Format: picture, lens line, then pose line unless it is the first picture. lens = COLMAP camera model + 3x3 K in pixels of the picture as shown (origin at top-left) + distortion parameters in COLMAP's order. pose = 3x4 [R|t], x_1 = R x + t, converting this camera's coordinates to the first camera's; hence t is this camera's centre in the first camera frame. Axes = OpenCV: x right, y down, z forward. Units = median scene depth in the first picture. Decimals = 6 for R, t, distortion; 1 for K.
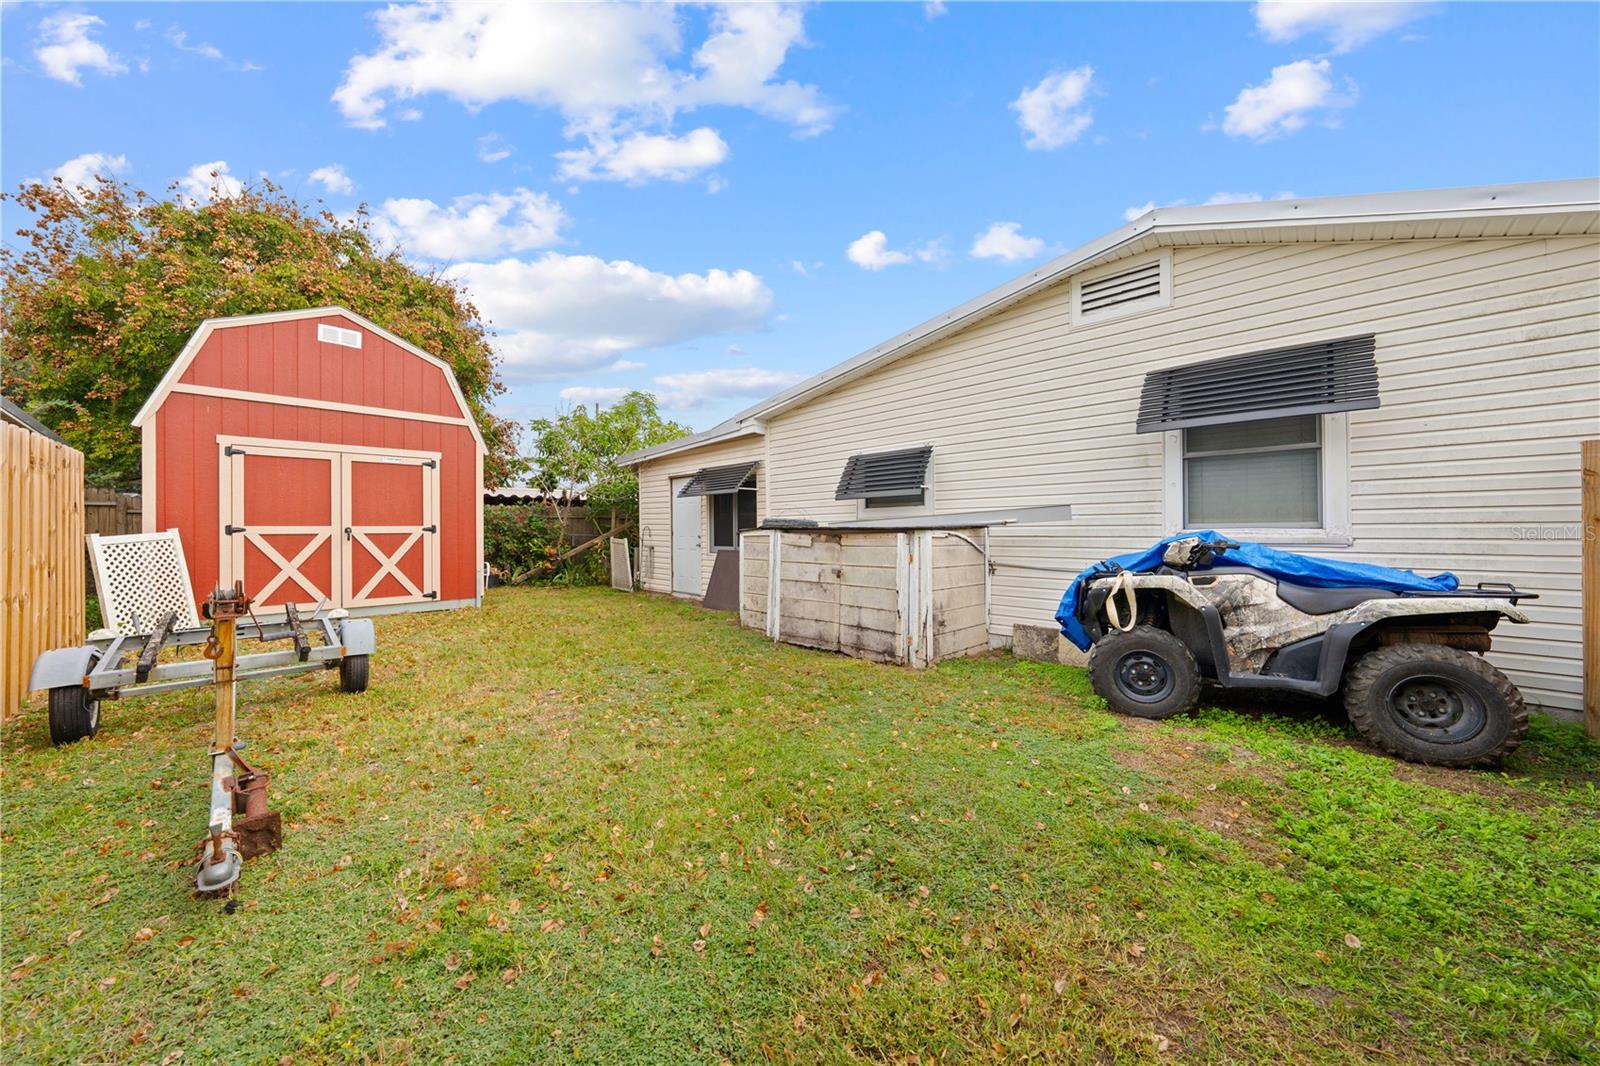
lens RADIAL K [[540.2, 0, 800.7], [0, 540.2, 529.6], [0, 0, 1]] dist [-0.001068, 0.000329]
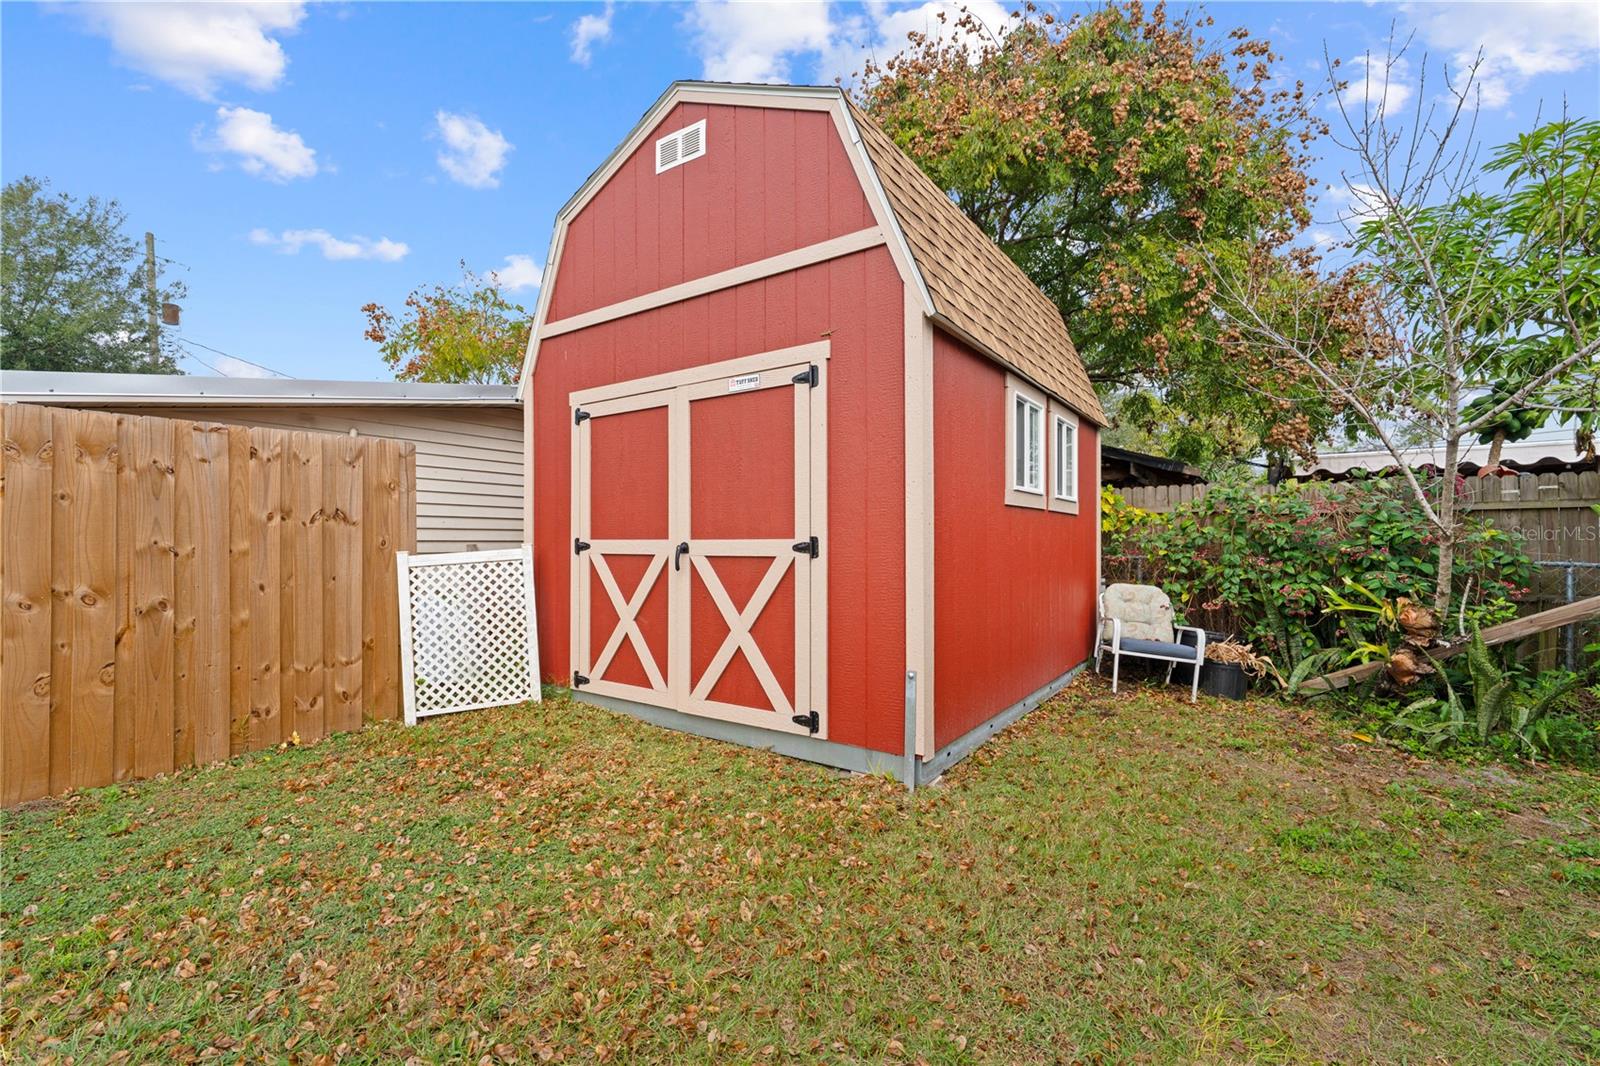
lens RADIAL K [[686.2, 0, 800.8], [0, 686.2, 538.3], [0, 0, 1]] dist [-0.004595, 0.000603]
pose [[0.159135, 0.000220, -0.987257, -0.223696], [0.000757, 1.000000, 0.000345, -0.007190], [0.987257, -0.000802, 0.159135, 0.984870]]
